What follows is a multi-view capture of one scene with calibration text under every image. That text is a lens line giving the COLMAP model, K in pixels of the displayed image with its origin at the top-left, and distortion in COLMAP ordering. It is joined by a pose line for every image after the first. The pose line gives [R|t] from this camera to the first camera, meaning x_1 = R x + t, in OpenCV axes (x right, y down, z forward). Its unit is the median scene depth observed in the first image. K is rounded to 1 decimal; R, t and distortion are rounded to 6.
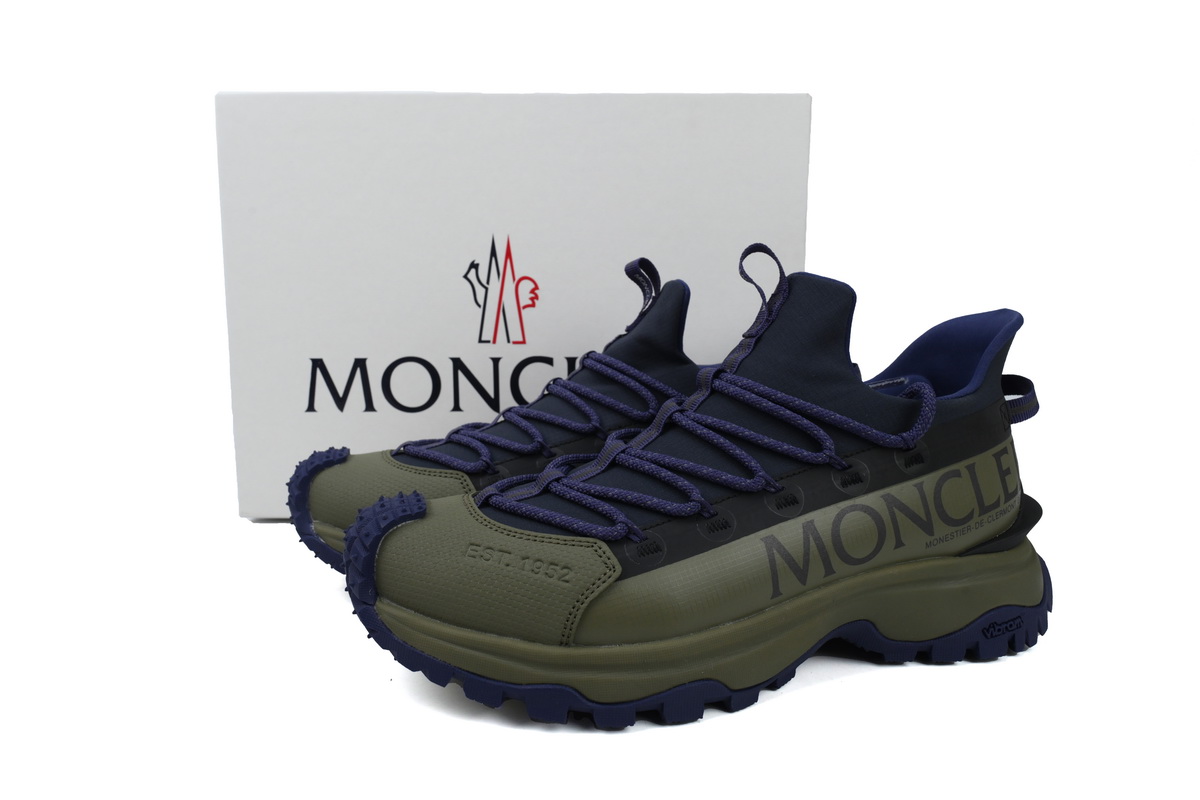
lens RADIAL K [[810.5, 0, 600.0], [0, 810.5, 400.0], [0, 0, 1]] dist [-0.002635, 0.000215]
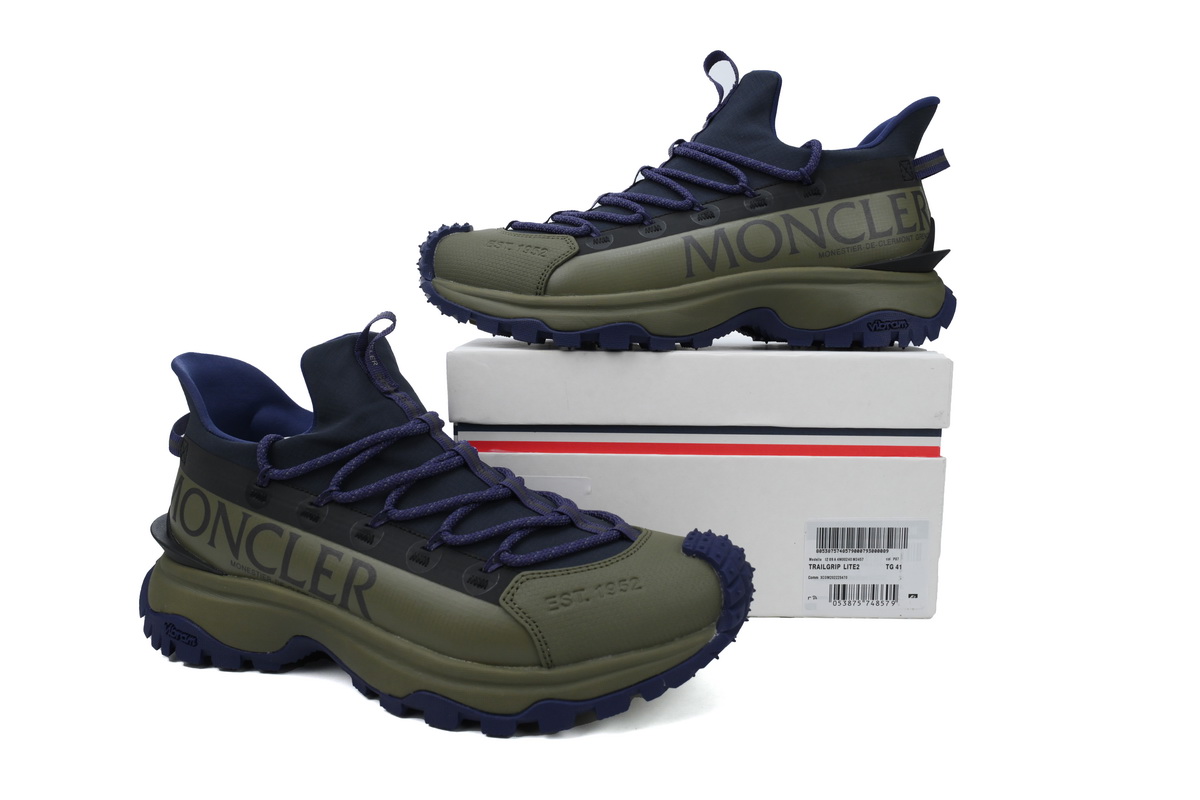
lens RADIAL K [[810.5, 0, 600.0], [0, 810.5, 400.0], [0, 0, 1]] dist [-0.002635, 0.000215]
pose [[0.963393, 0.031080, -0.266284, 0.428991], [-0.032847, 0.999458, -0.002186, 0.444892], [0.266071, 0.010853, 0.963892, -0.395545]]
